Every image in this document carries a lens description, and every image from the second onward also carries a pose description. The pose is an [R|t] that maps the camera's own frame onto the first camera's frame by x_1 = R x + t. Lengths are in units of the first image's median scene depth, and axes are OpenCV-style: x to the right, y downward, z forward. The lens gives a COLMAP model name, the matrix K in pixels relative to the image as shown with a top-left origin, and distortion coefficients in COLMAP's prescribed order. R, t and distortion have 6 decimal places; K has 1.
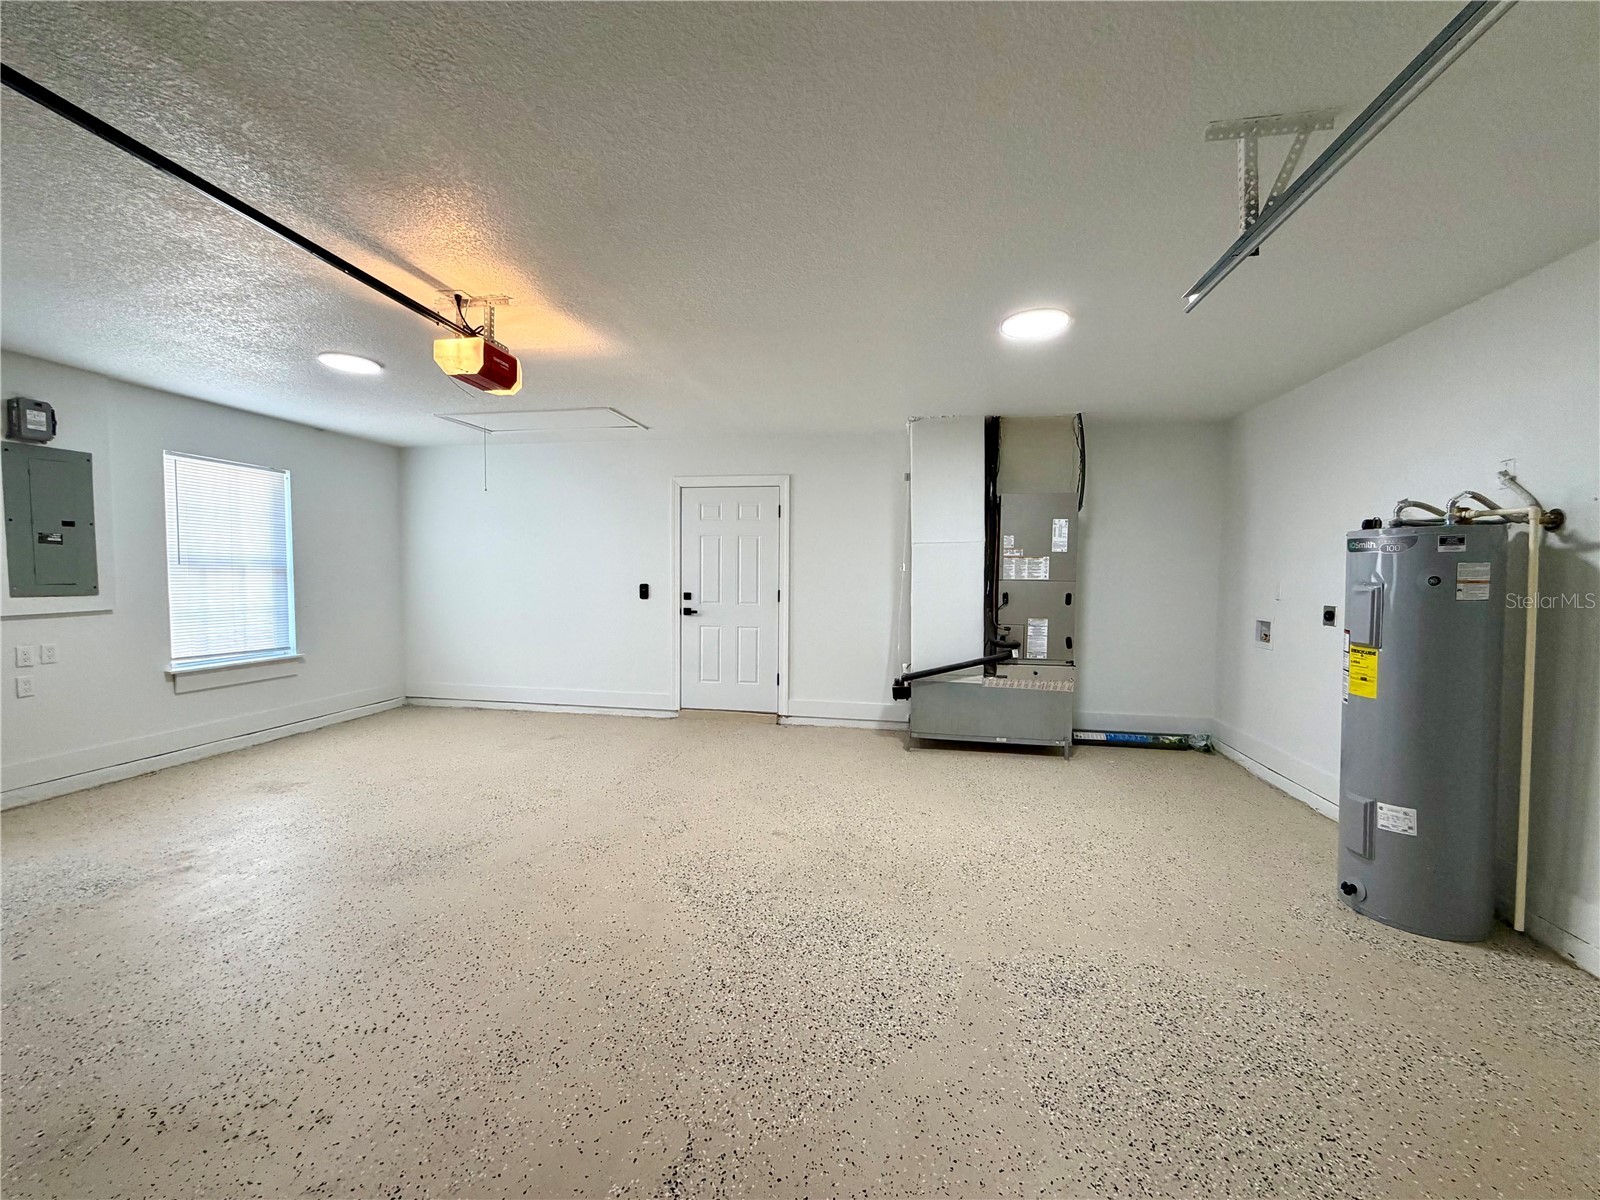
lens RADIAL K [[643.3, 0, 800.0], [0, 643.3, 600.0], [0, 0, 1]] dist [0.001564, -0.000039]
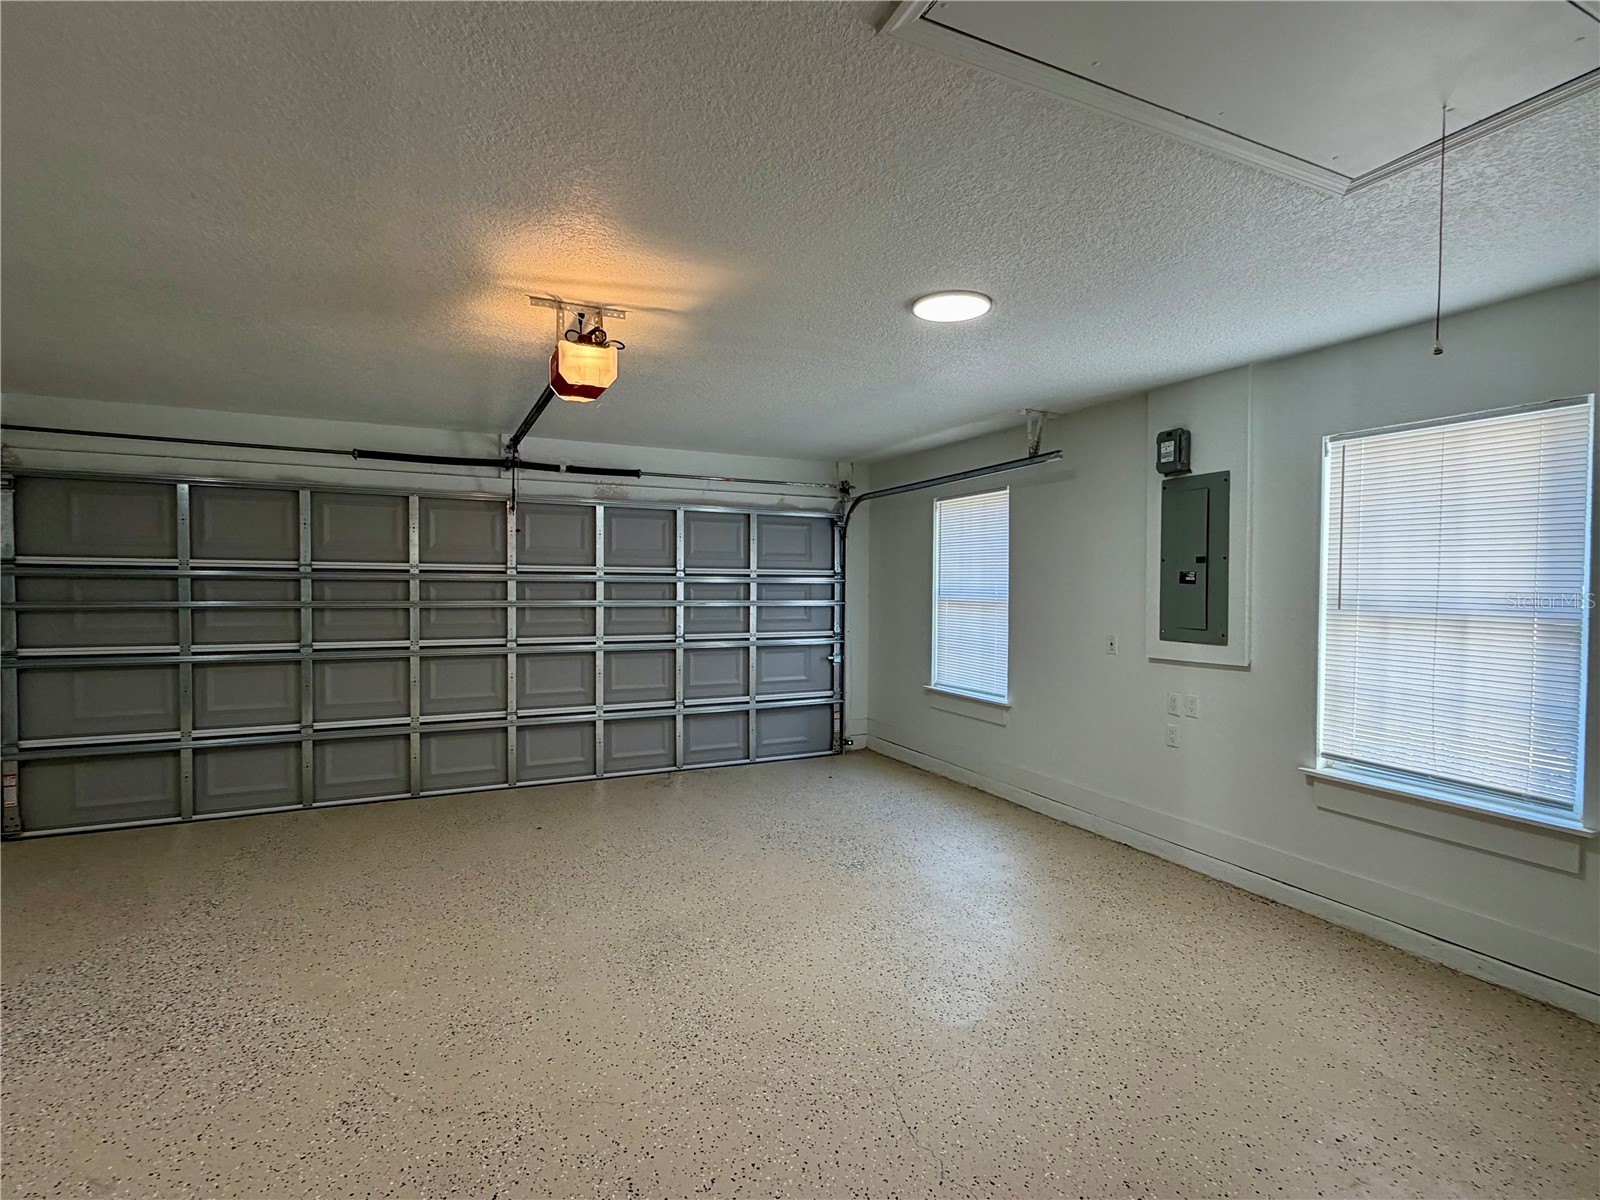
lens RADIAL K [[762.0, 0, 800.0], [0, 762.0, 600.0], [0, 0, 1]] dist [0.001317, -0.000063]
pose [[-0.807812, -0.000776, -0.589440, -0.099371], [-0.039297, 0.997845, 0.052541, -0.093928], [0.588129, 0.065606, -0.806102, 1.459826]]
